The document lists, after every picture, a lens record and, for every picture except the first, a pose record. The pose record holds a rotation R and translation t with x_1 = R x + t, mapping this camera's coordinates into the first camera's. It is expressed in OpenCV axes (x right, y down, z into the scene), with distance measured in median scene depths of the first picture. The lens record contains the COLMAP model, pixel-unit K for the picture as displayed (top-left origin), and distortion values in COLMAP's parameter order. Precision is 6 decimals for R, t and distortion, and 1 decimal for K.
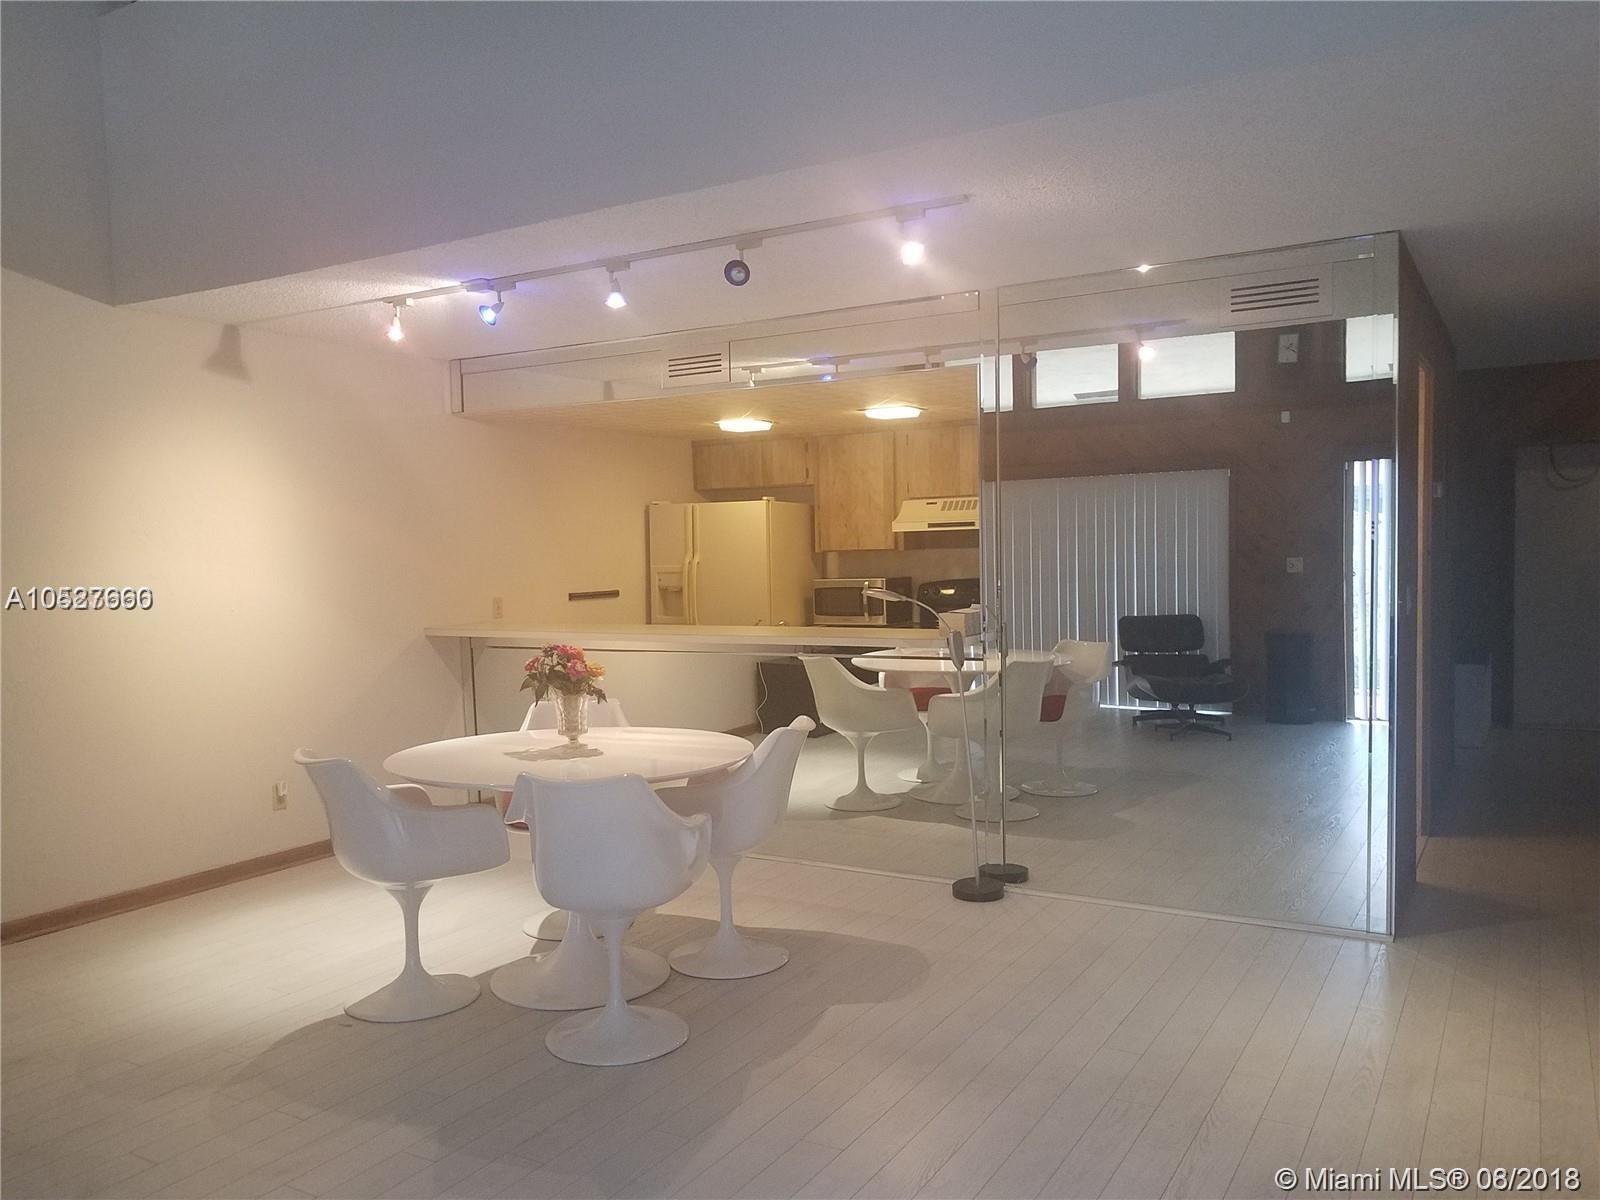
lens RADIAL K [[1283.5, 0, 799.5], [0, 1283.5, 606.3], [0, 0, 1]] dist [0.033639, -0.002343]
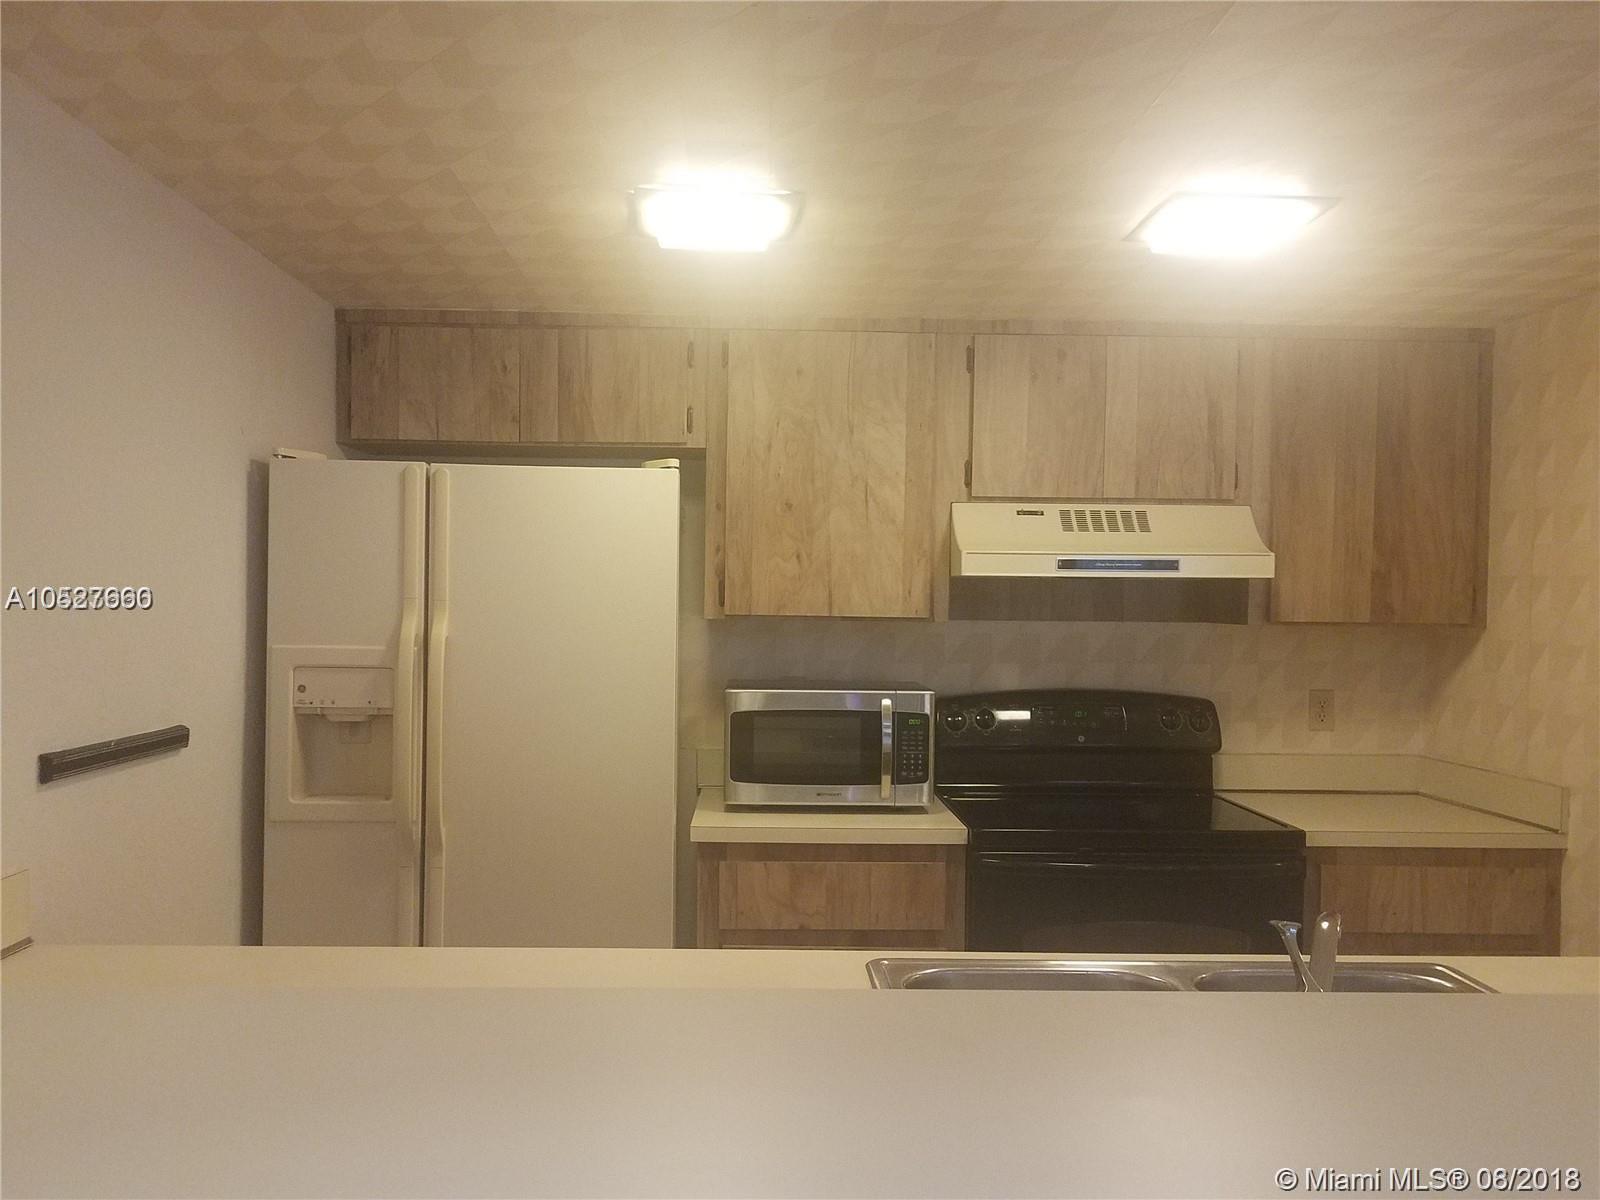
lens RADIAL K [[1283.5, 0, 799.5], [0, 1283.5, 606.3], [0, 0, 1]] dist [0.033639, -0.002343]
pose [[0.845263, 0.034810, 0.533215, -0.181797], [-0.009284, 0.998682, -0.050480, -0.026538], [-0.534269, 0.037718, 0.844472, 0.666469]]
